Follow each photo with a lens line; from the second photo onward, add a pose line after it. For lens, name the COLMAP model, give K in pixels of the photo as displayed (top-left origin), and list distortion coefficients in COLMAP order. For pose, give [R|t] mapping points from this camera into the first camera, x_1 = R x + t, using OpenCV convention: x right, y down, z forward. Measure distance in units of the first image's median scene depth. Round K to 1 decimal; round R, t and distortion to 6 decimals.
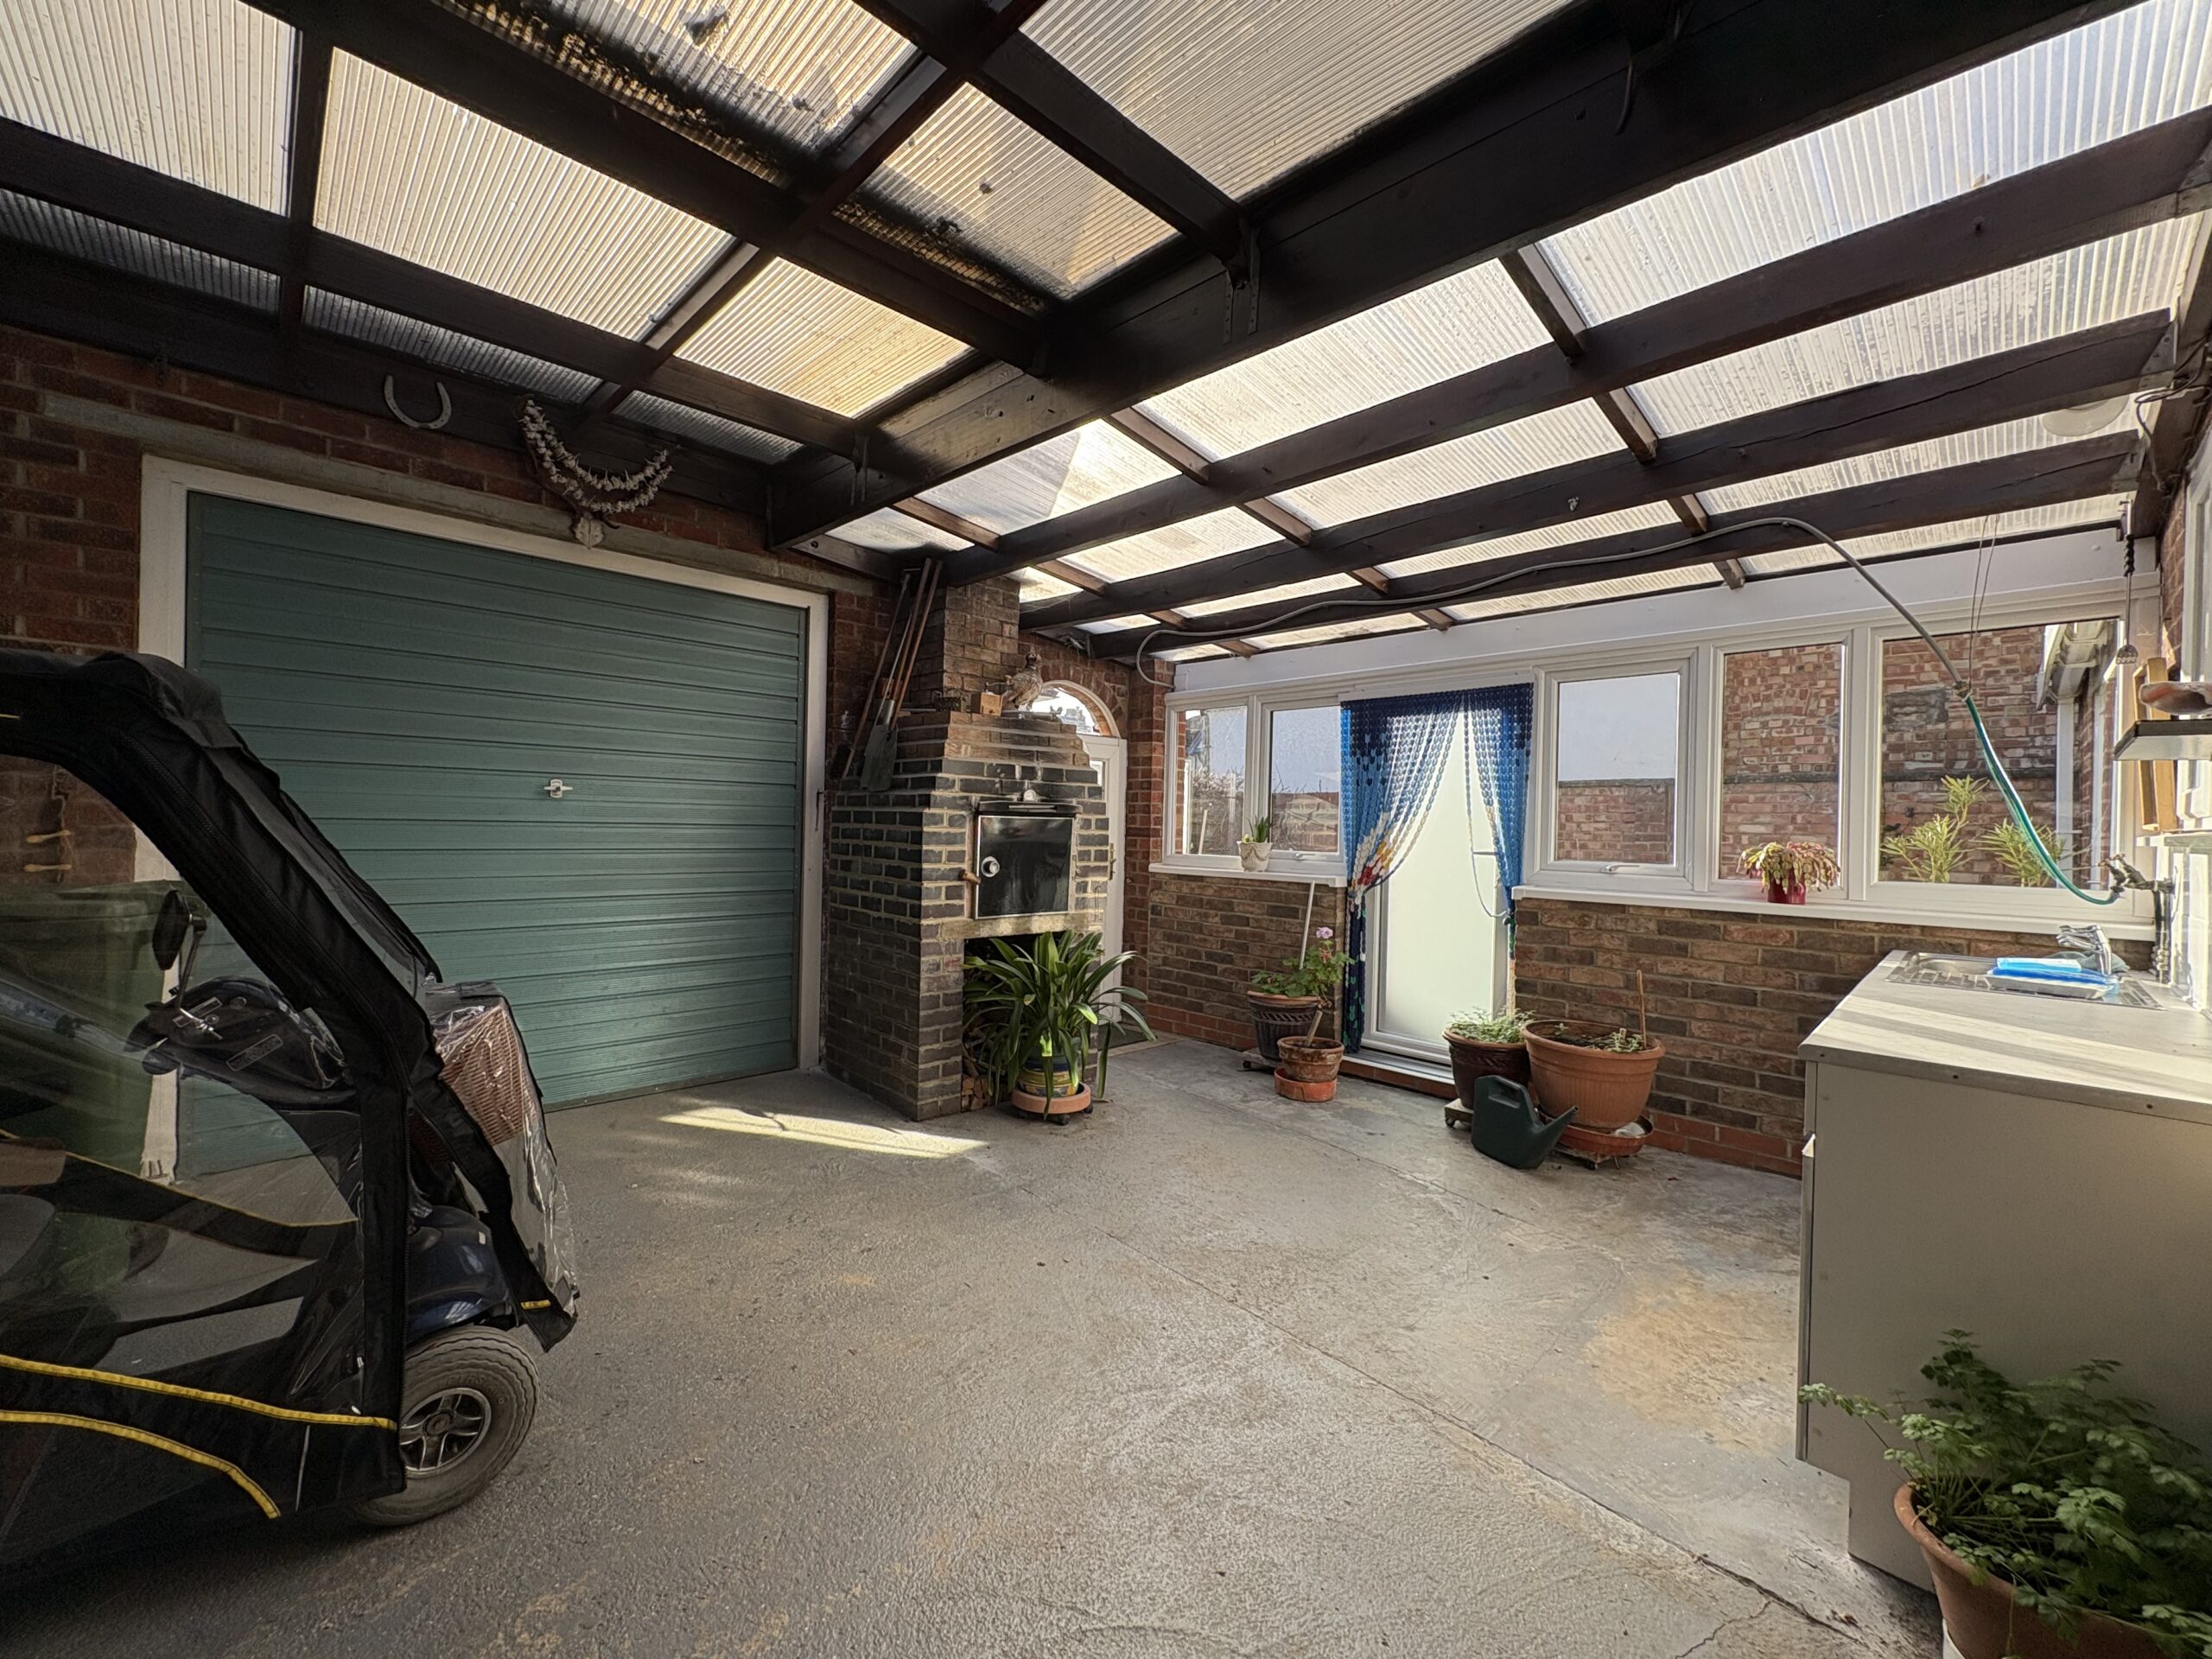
lens RADIAL K [[876.5, 0, 1106.0], [0, 876.5, 829.5], [0, 0, 1]] dist [-0.002138, -0.000116]
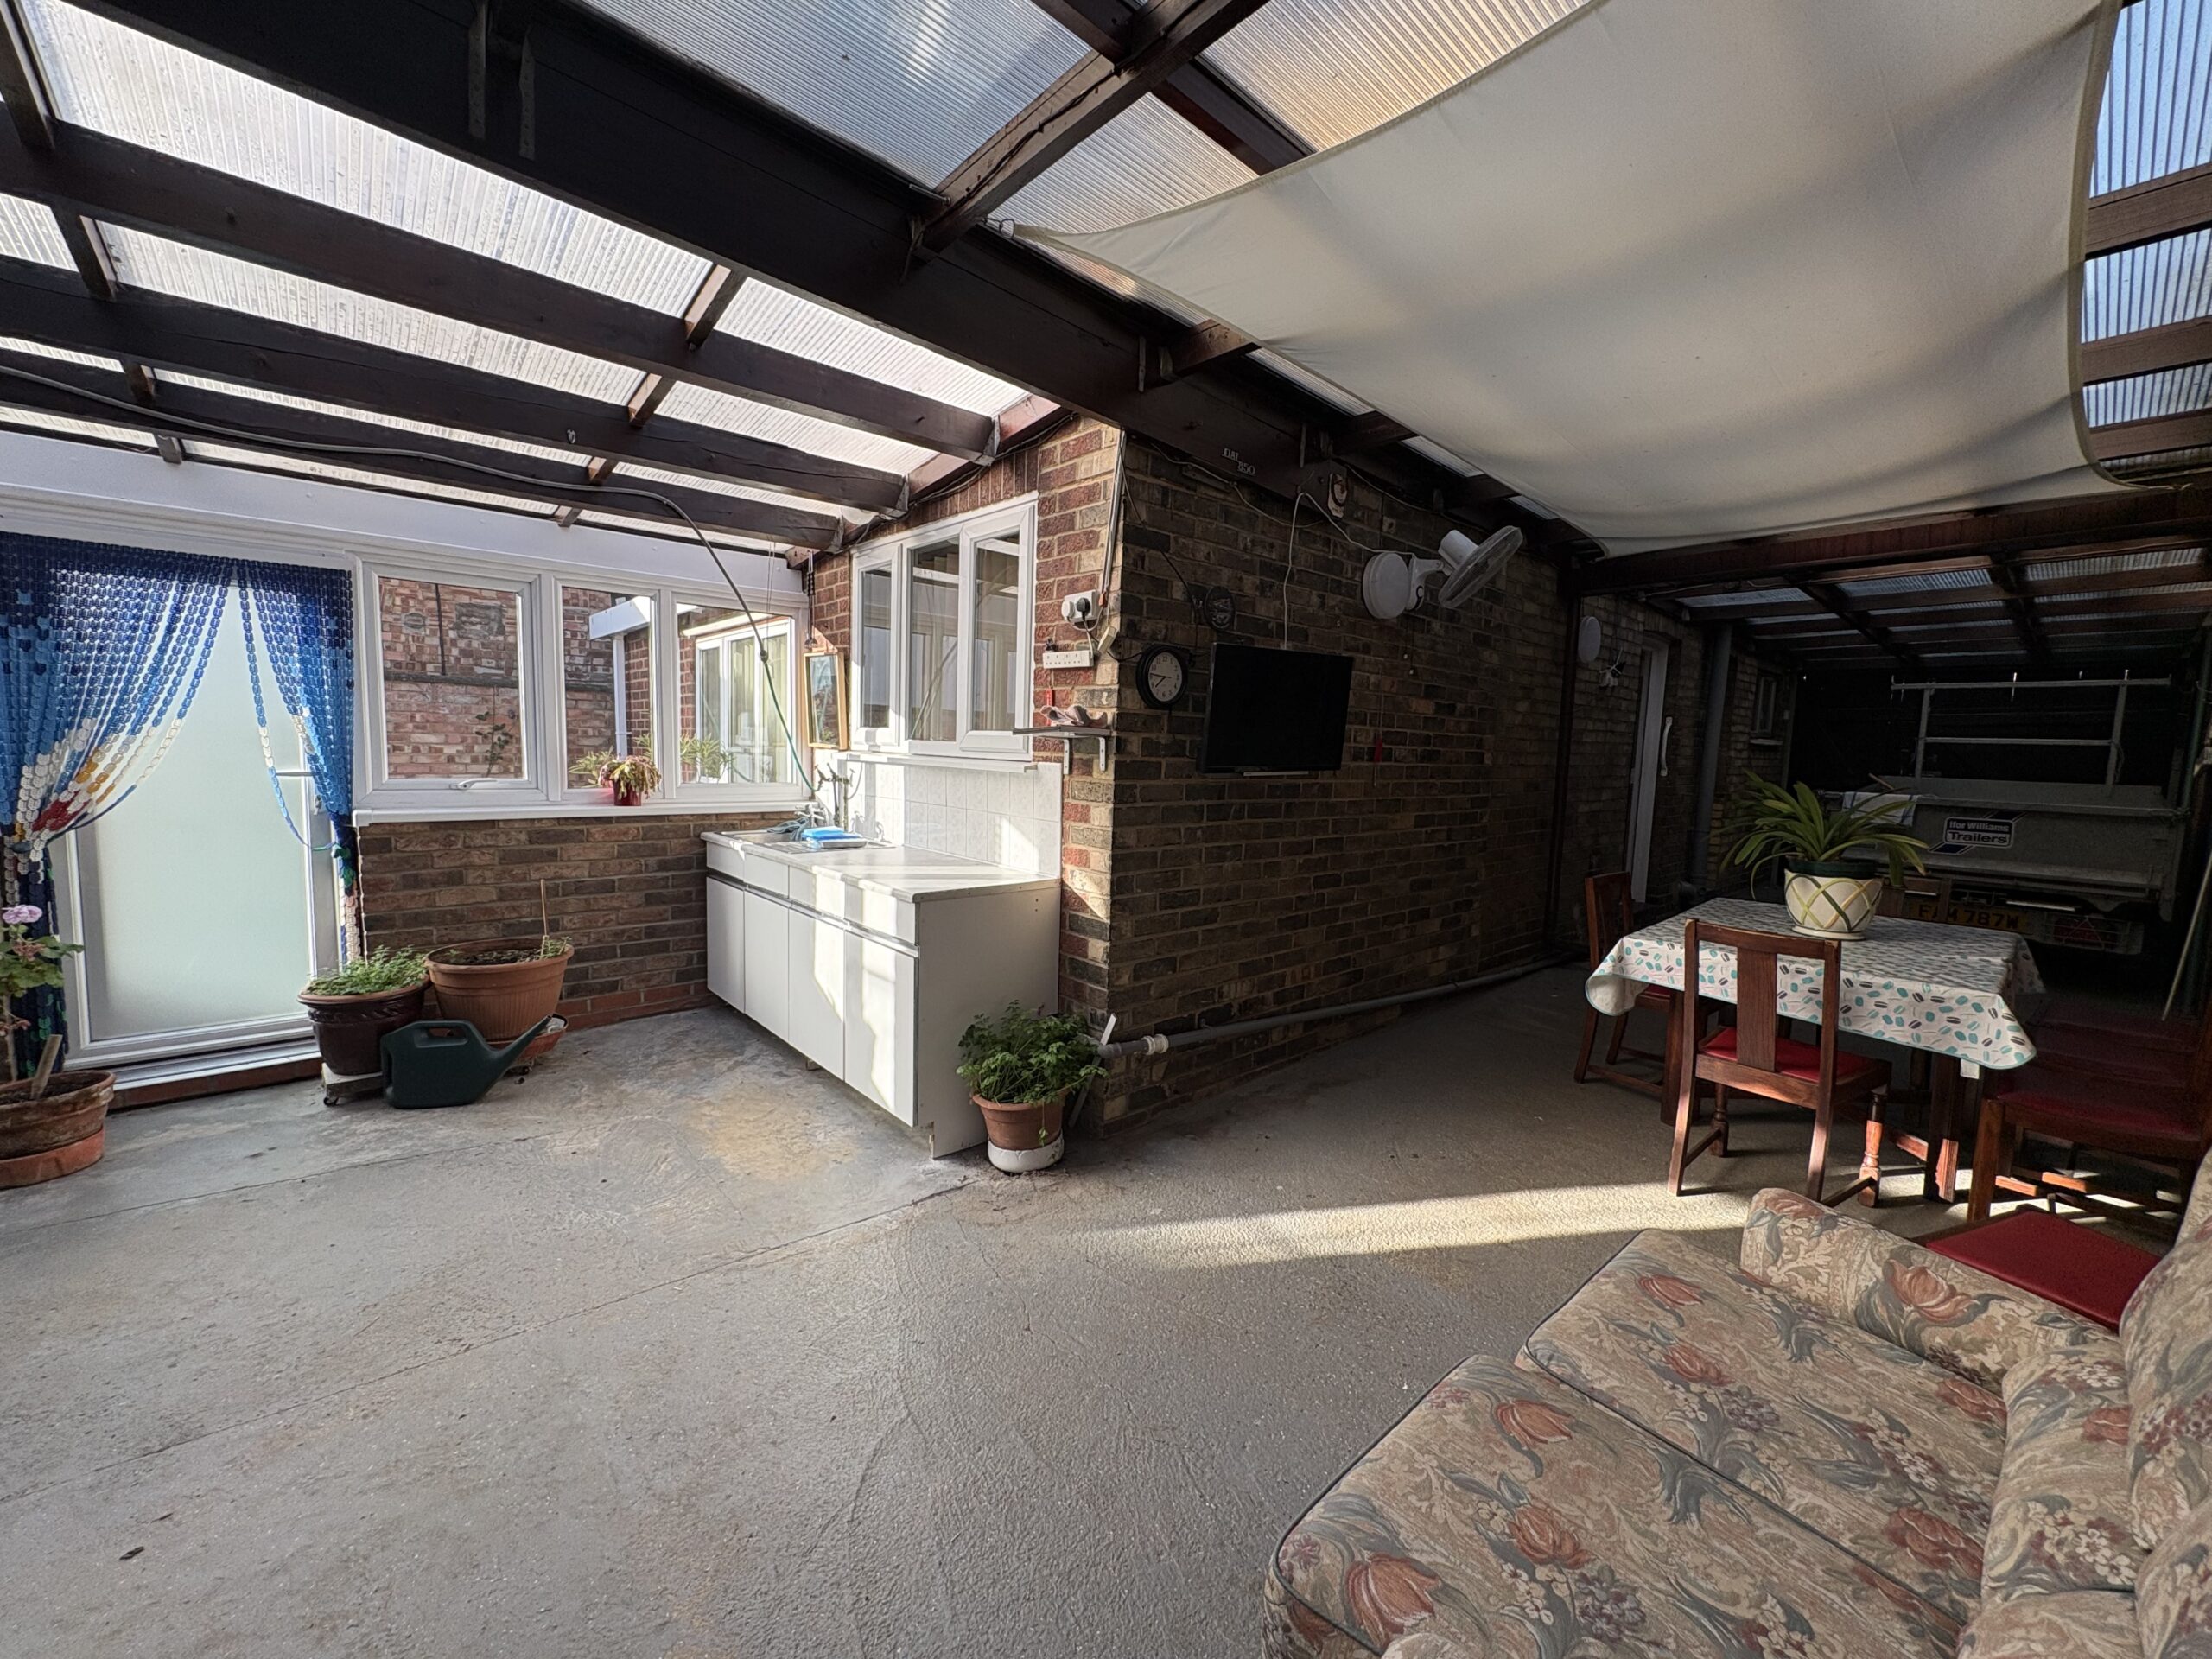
lens RADIAL K [[870.0, 0, 1110.8], [0, 870.0, 824.5], [0, 0, 1]] dist [-0.000737, 0.000062]
pose [[0.050803, -0.110077, 0.992624, -0.371275], [-0.024014, 0.993485, 0.111402, -0.038259], [-0.998420, -0.029497, 0.047828, 0.232697]]
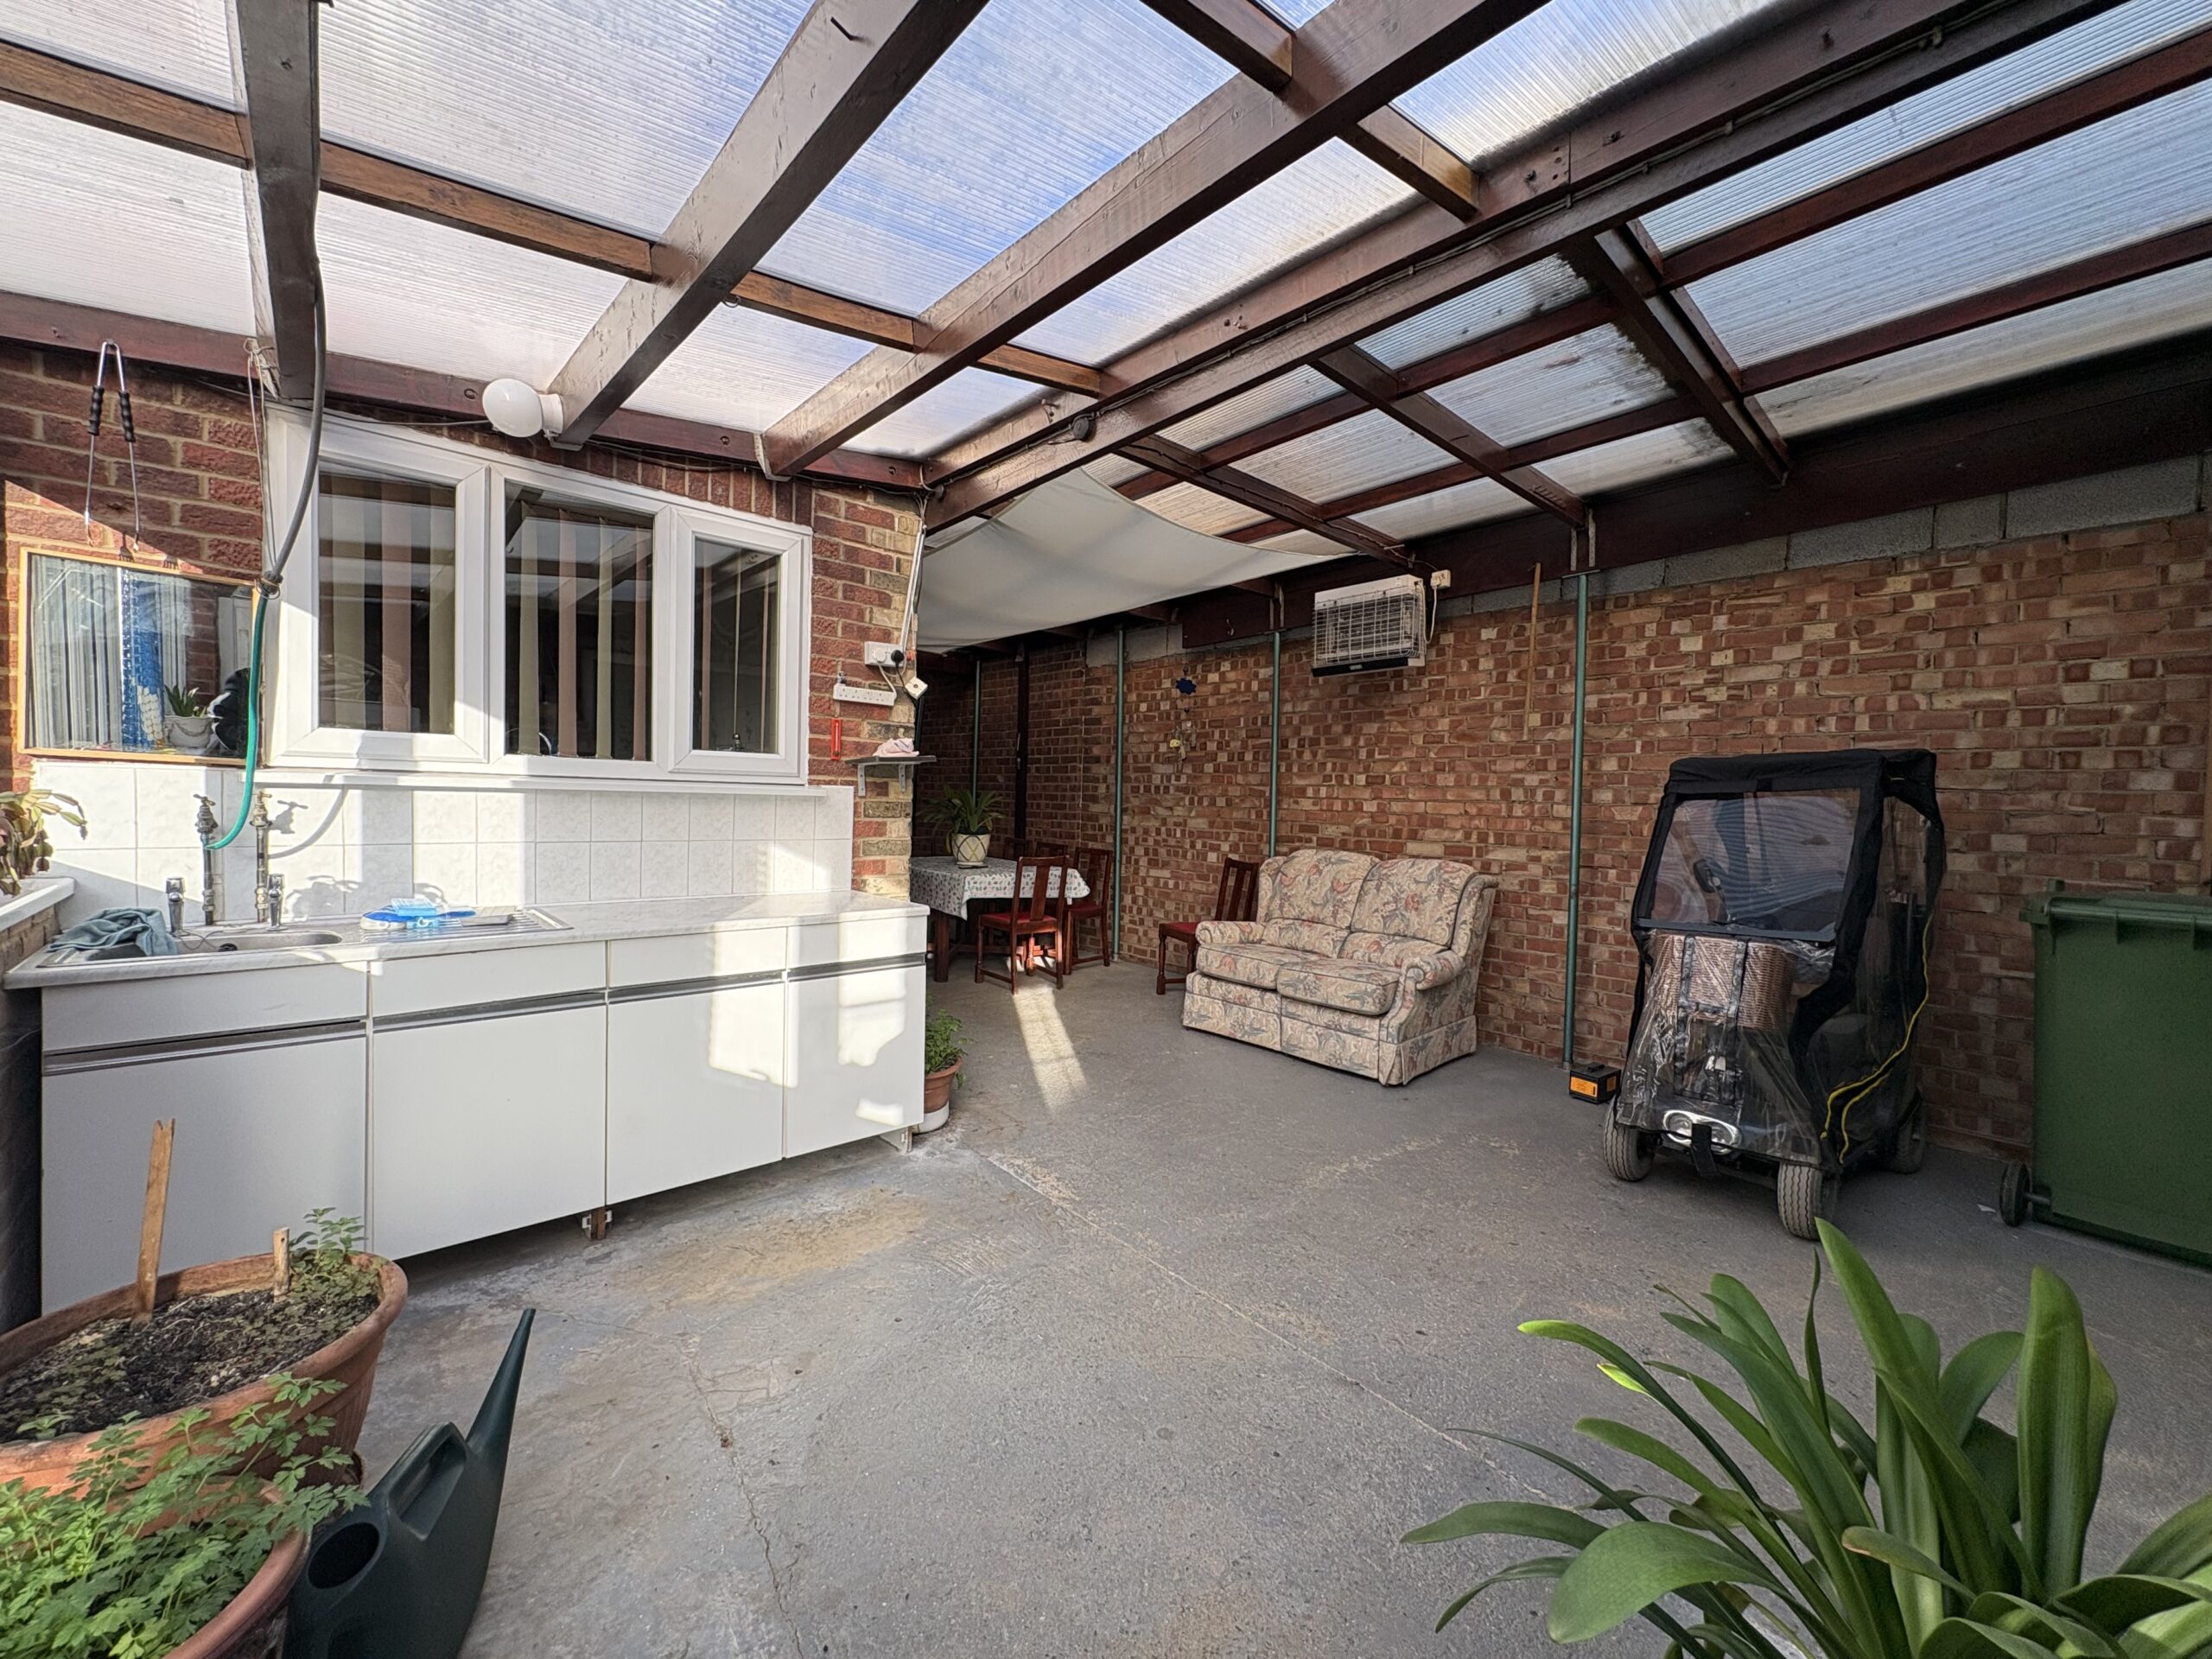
lens RADIAL K [[876.5, 0, 1106.0], [0, 876.5, 829.5], [0, 0, 1]] dist [-0.002138, -0.000116]
pose [[-0.998414, -0.043075, 0.036237, 0.151785], [-0.041964, 0.998642, 0.030871, 0.003514], [-0.037517, 0.029301, -0.998866, 1.246565]]
